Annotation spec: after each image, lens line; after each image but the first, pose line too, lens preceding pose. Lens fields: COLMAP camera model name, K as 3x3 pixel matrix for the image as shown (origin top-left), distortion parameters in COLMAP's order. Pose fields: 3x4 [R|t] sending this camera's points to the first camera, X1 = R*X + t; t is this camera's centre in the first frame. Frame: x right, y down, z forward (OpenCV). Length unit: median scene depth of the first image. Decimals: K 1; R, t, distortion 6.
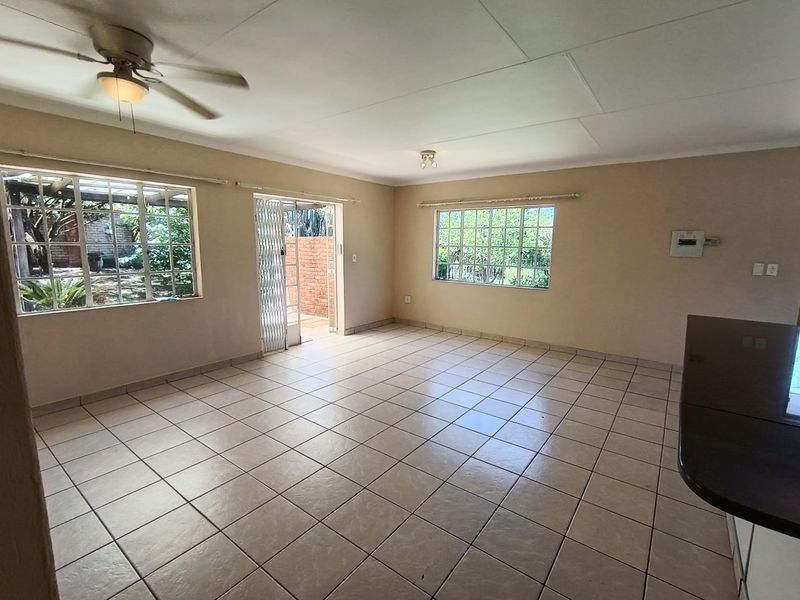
lens RADIAL K [[374.6, 0, 400.6], [0, 374.6, 302.4], [0, 0, 1]] dist [0.000452, 0.000439]
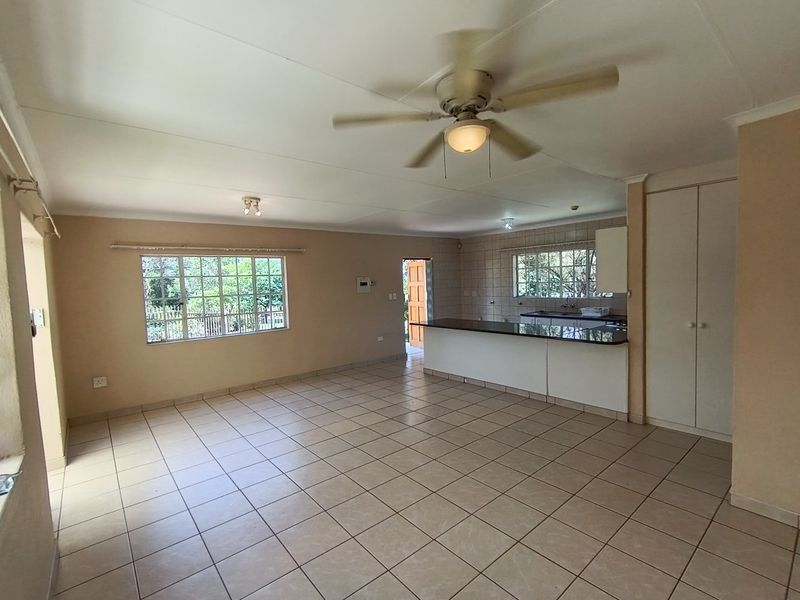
lens RADIAL K [[374.6, 0, 400.6], [0, 374.6, 302.4], [0, 0, 1]] dist [0.000452, 0.000439]
pose [[0.222093, -0.073424, 0.972257, -0.709720], [0.196838, 0.980006, 0.029045, -0.087519], [-0.954950, 0.184927, 0.232105, 0.434534]]
